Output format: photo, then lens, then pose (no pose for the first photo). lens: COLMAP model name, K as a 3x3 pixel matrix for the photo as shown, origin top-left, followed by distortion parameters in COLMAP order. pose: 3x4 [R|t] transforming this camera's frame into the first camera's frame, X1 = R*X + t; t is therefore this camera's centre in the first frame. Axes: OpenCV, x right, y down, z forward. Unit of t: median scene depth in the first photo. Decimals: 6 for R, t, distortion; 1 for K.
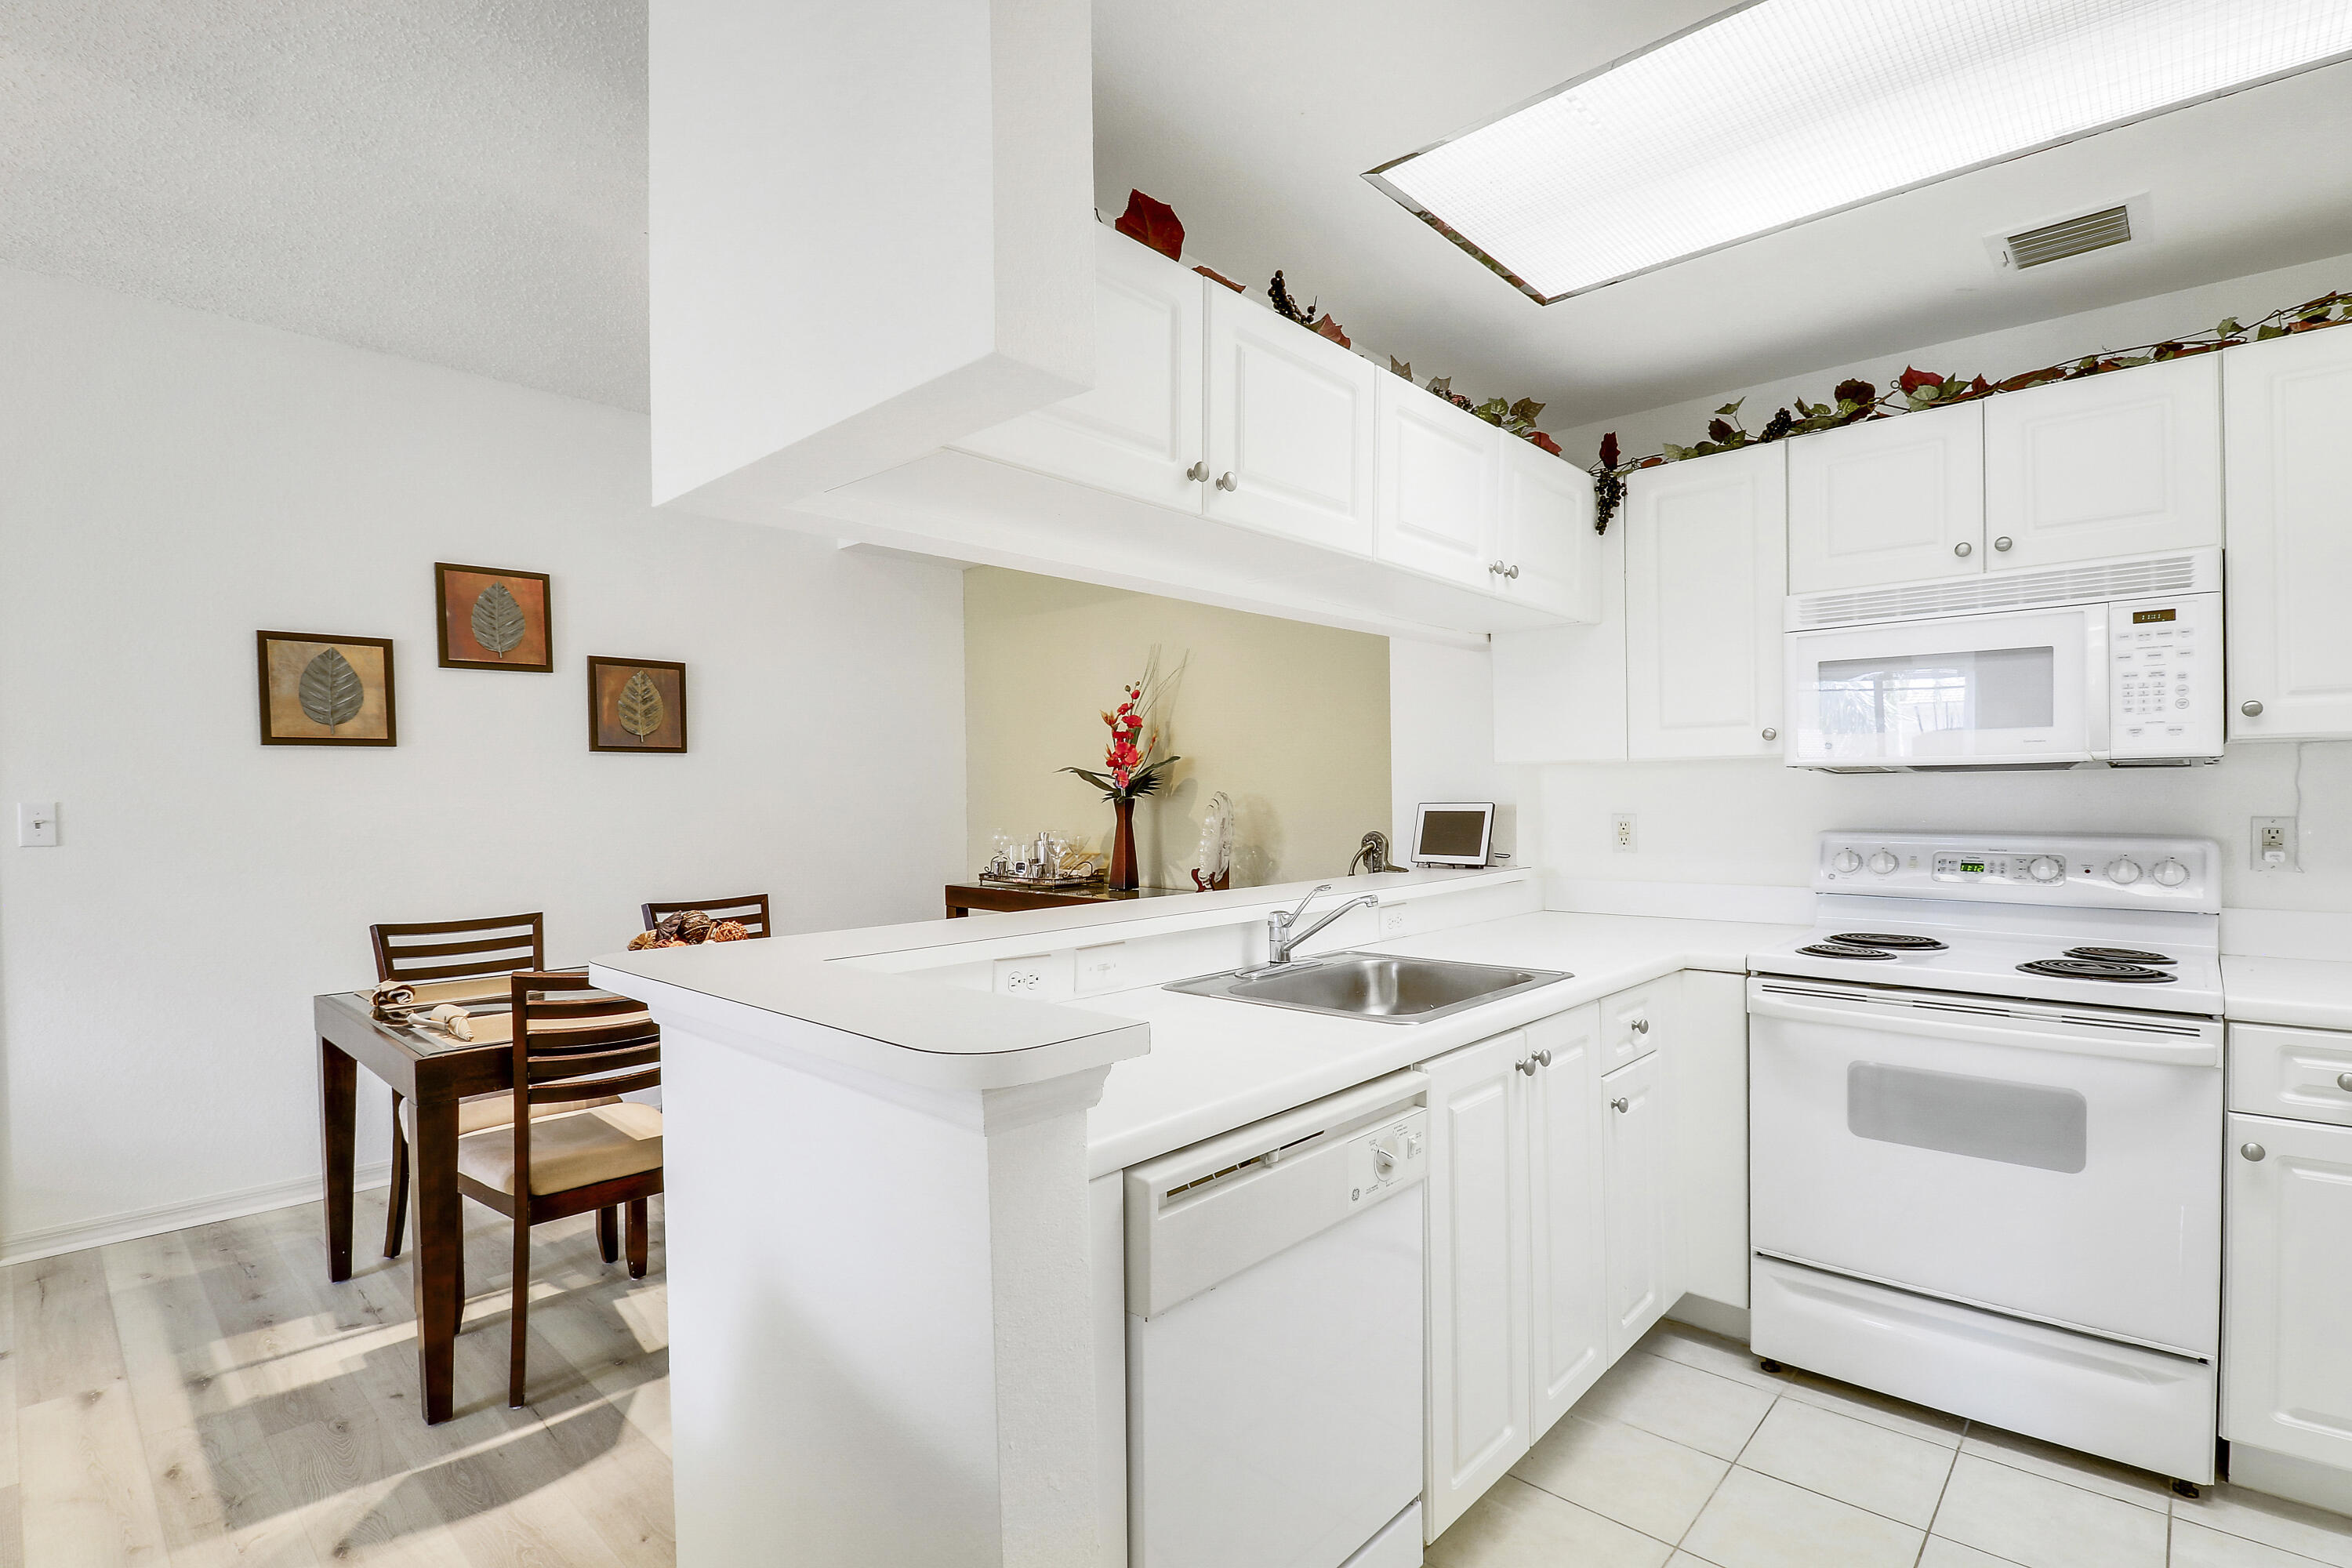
lens RADIAL K [[1100.0, 0, 1169.2], [0, 1100.0, 810.8], [0, 0, 1]] dist [0.001980, -0.013482]
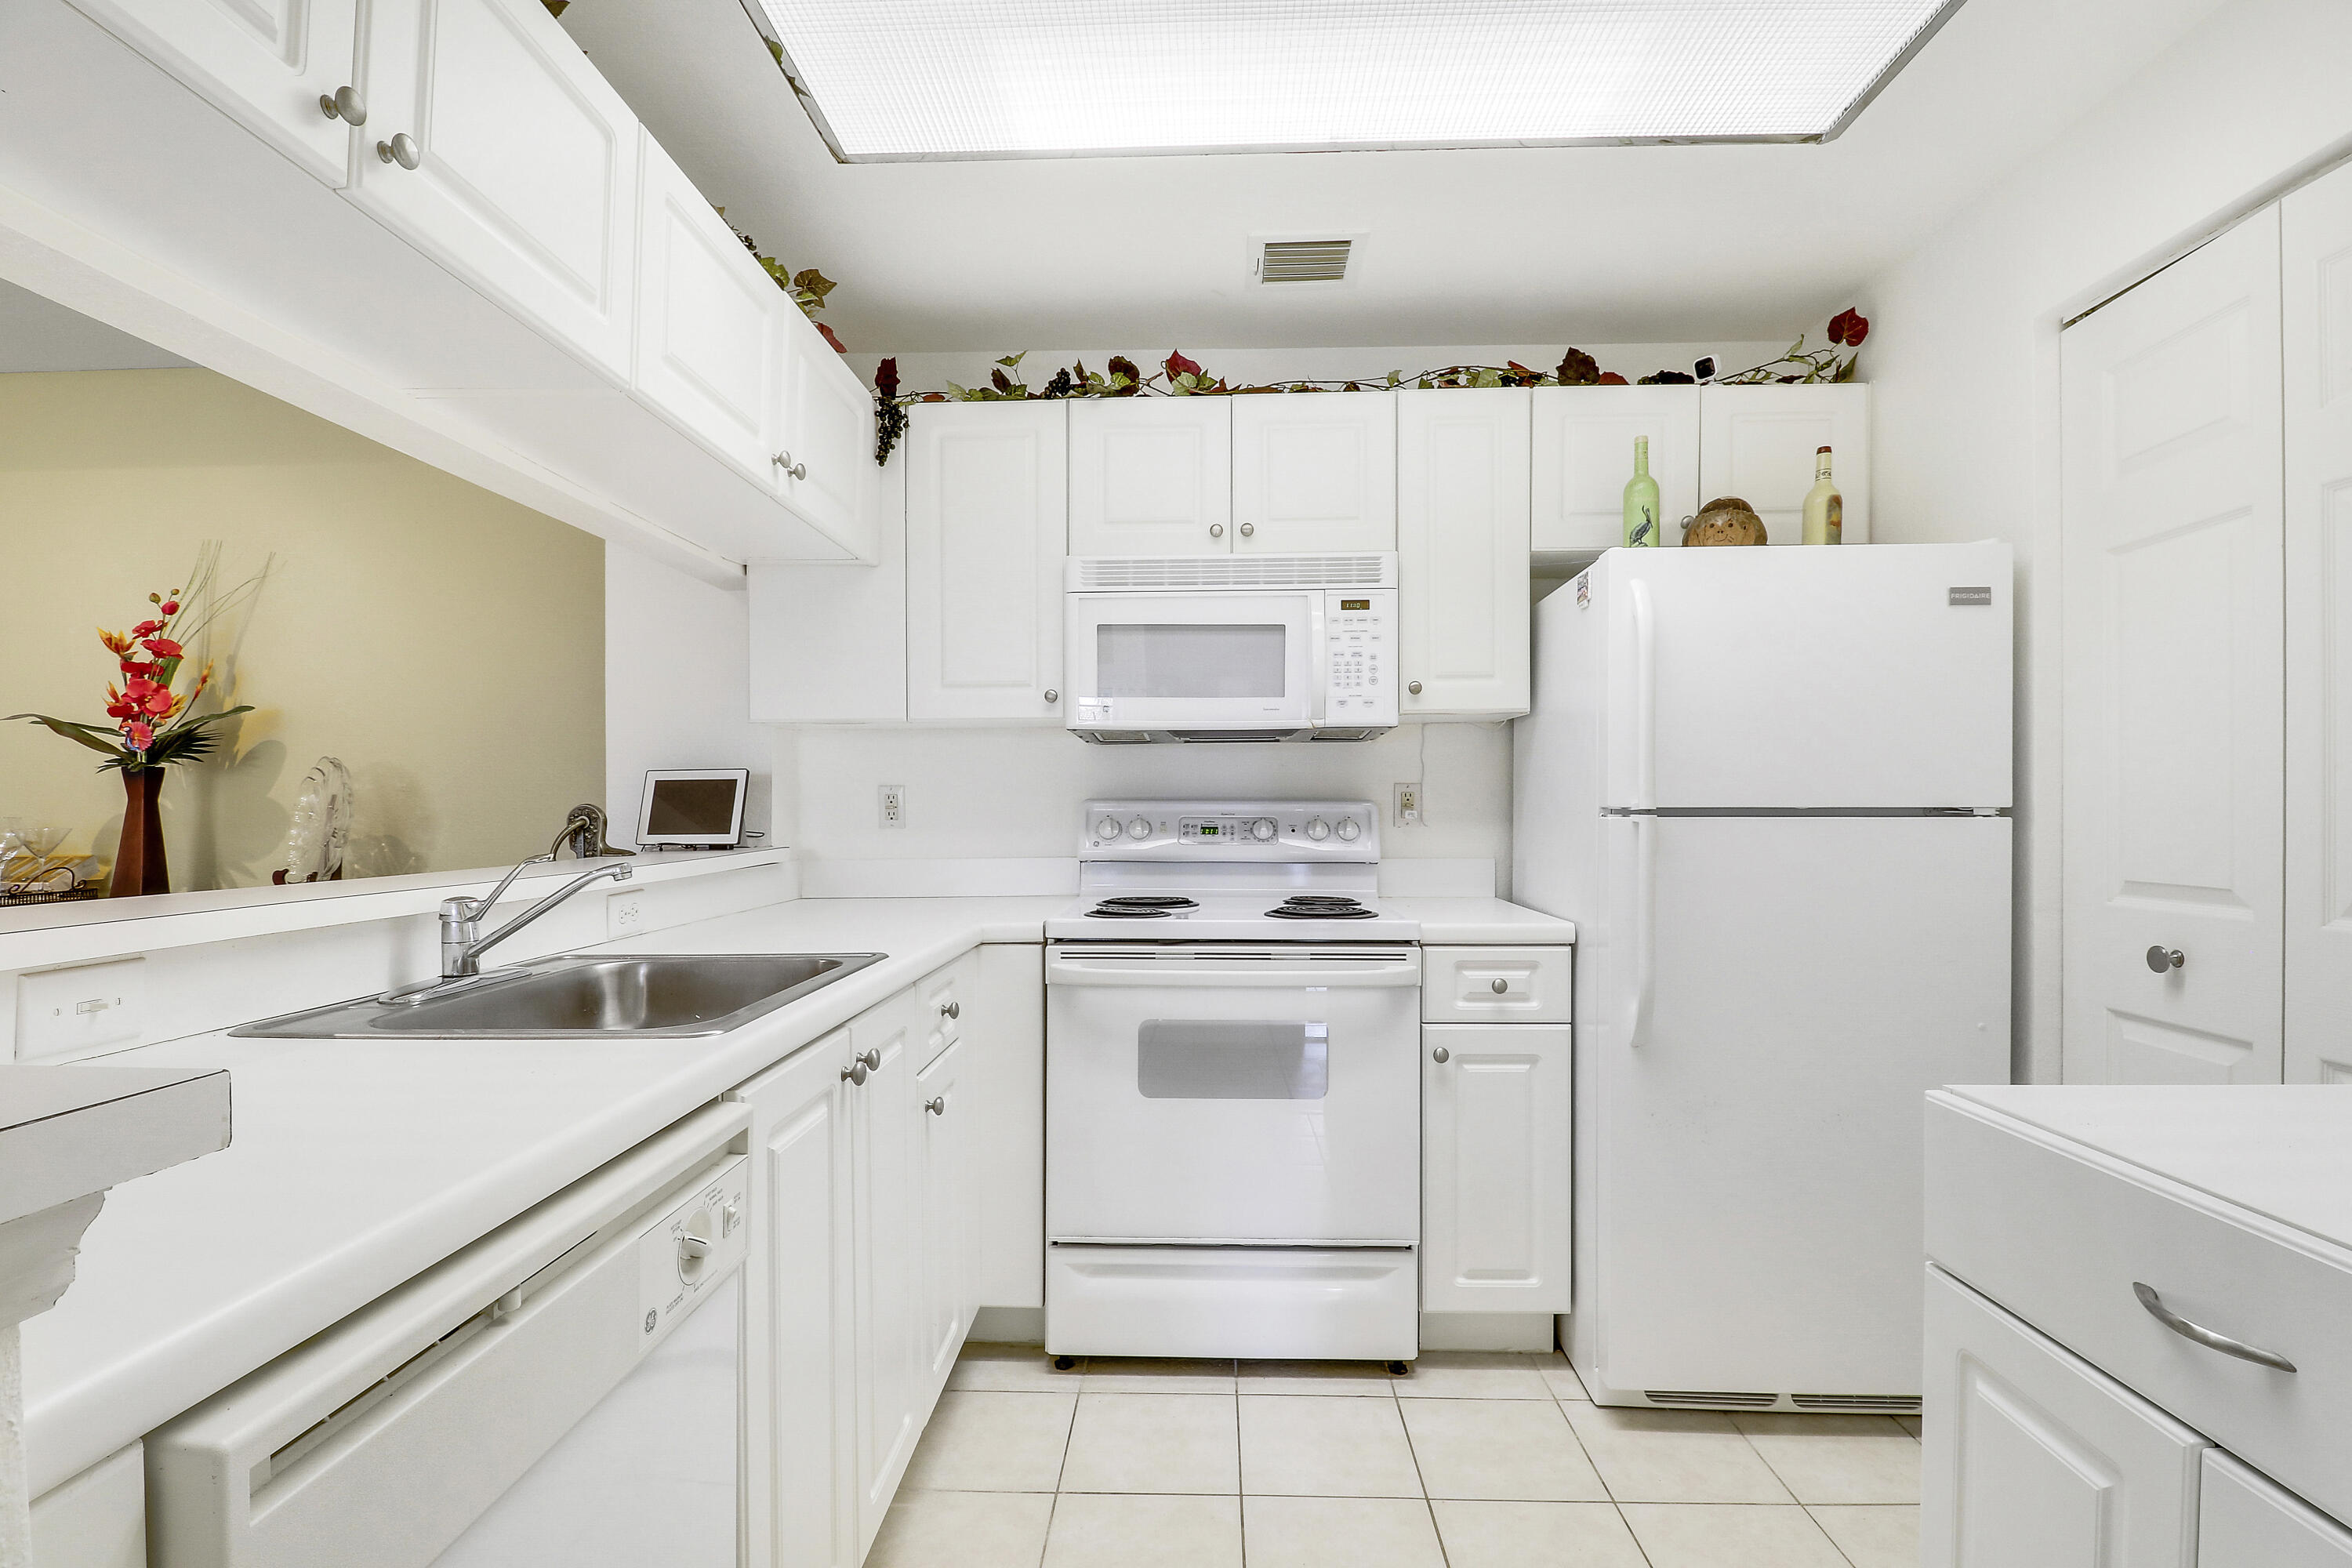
lens RADIAL K [[1100.0, 0, 1170.6], [0, 1100.0, 786.9], [0, 0, 1]] dist [0.001980, -0.013482]
pose [[0.754176, 0.018341, 0.656416, -0.009058], [0.006604, 0.999347, -0.035510, 0.041979], [-0.656639, 0.031116, 0.753563, 0.186570]]
